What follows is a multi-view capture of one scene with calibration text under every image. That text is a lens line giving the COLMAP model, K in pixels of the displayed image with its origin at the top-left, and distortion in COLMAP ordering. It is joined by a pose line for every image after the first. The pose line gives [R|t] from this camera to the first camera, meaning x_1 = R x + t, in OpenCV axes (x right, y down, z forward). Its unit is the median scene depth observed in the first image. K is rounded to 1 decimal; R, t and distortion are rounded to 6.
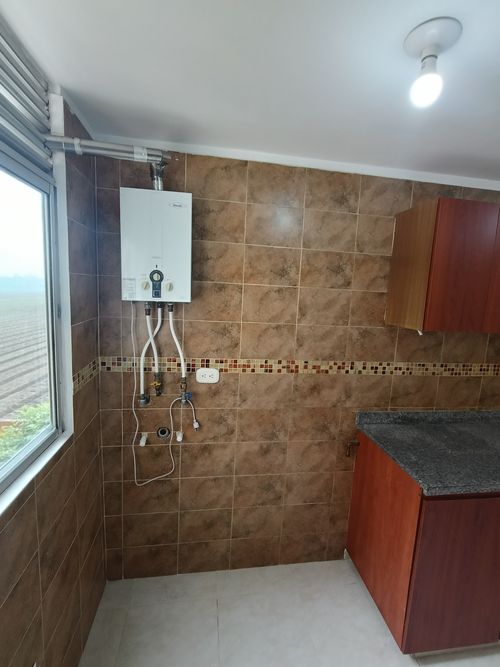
lens RADIAL K [[315.7, 0, 252.1], [0, 315.7, 332.8], [0, 0, 1]] dist [-0.011392, 0.008493]
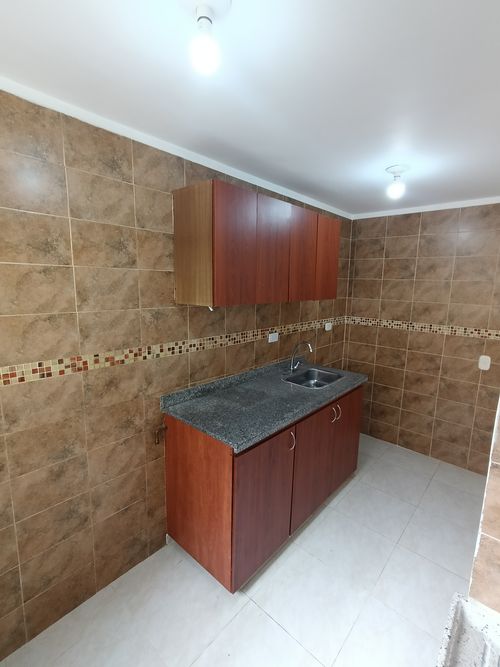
lens RADIAL K [[315.7, 0, 255.3], [0, 315.7, 335.9], [0, 0, 1]] dist [-0.011392, 0.008493]
pose [[0.764587, -0.143265, 0.628397, -0.027257], [0.105707, 0.989654, 0.097009, 0.003803], [-0.635793, -0.007746, 0.771820, 0.072291]]
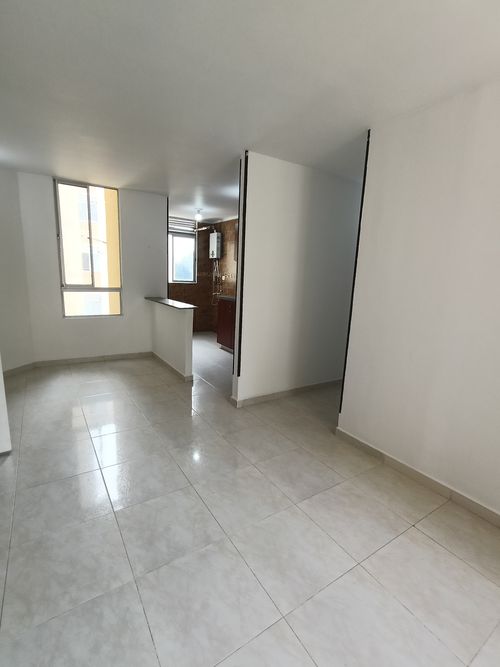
lens RADIAL K [[315.7, 0, 252.1], [0, 315.7, 334.9], [0, 0, 1]] dist [-0.011392, 0.008493]
pose [[0.419437, 0.135523, -0.897611, 3.401508], [-0.145096, 0.986090, 0.081081, 0.442220], [0.896114, 0.096231, 0.433266, -0.265852]]
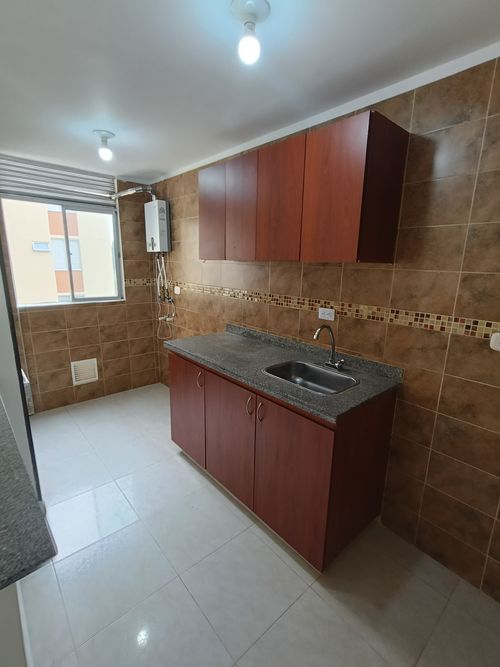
lens RADIAL K [[315.7, 0, 251.6], [0, 315.7, 335.7], [0, 0, 1]] dist [-0.011392, 0.008493]
pose [[0.544470, 0.157095, -0.823938, 1.718212], [-0.105779, 0.987322, 0.118346, 0.129968], [0.832084, 0.022719, 0.554185, 0.292961]]
